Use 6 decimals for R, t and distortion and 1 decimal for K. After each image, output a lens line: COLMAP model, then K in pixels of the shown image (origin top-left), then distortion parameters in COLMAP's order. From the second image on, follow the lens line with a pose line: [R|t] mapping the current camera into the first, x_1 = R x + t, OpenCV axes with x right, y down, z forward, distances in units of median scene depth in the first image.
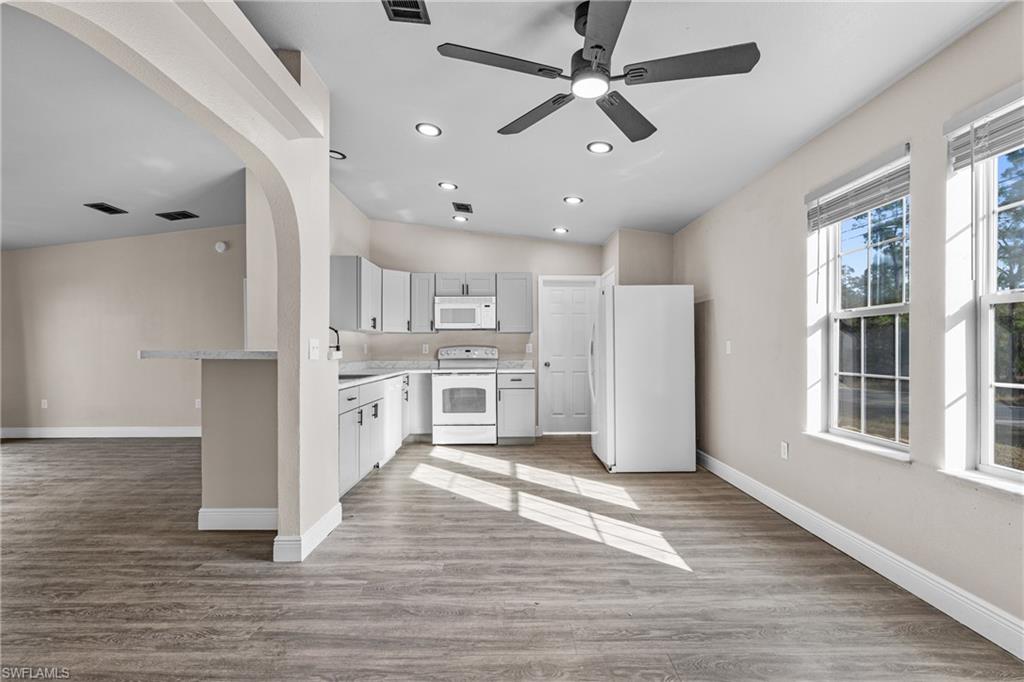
lens RADIAL K [[466.3, 0, 514.6], [0, 466.3, 349.6], [0, 0, 1]] dist [-0.001751, 0.000238]
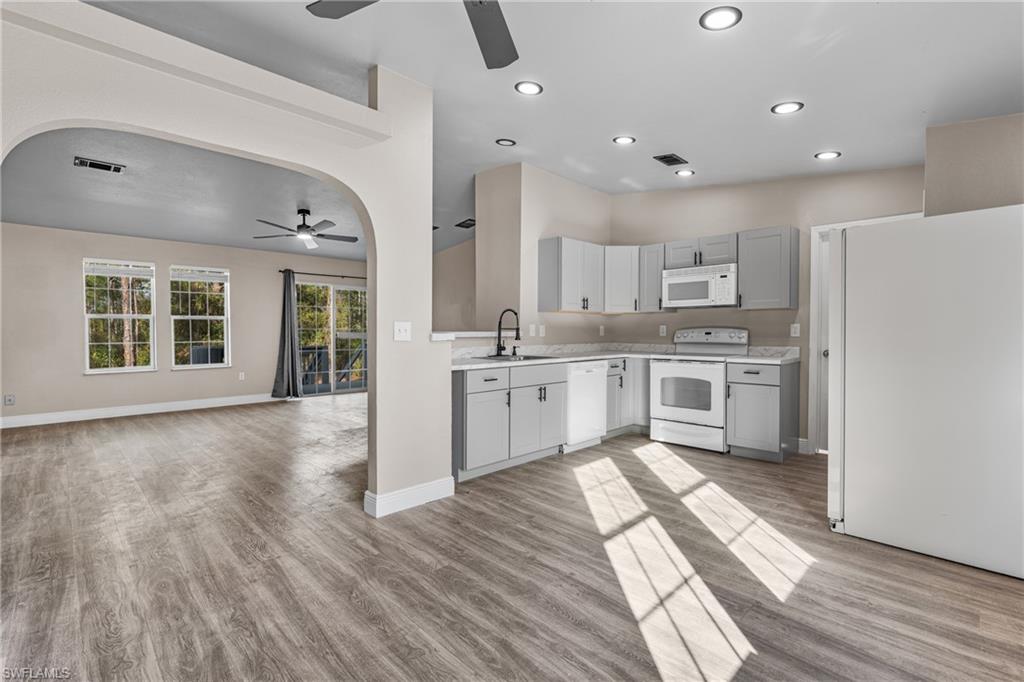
lens RADIAL K [[465.8, 0, 510.2], [0, 465.8, 338.3], [0, 0, 1]] dist [-0.005088, -0.000310]
pose [[0.700851, 0.015356, -0.713143, 0.341235], [-0.002458, 0.999814, 0.019113, -0.004398], [0.713304, -0.011642, 0.700758, 0.259901]]
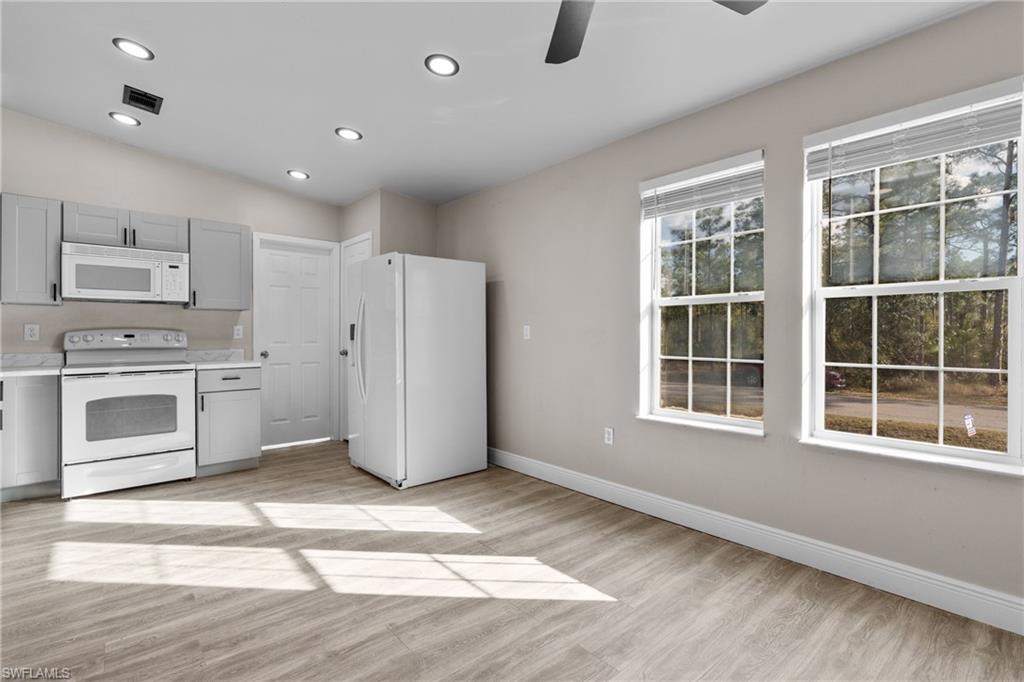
lens RADIAL K [[470.8, 0, 511.6], [0, 470.8, 336.1], [0, 0, 1]] dist [-0.003342, 0.000051]
pose [[0.760197, 0.000611, 0.649692, -0.171944], [-0.002404, 0.999995, 0.001873, 0.000924], [-0.649688, -0.002986, 0.760195, 0.268545]]
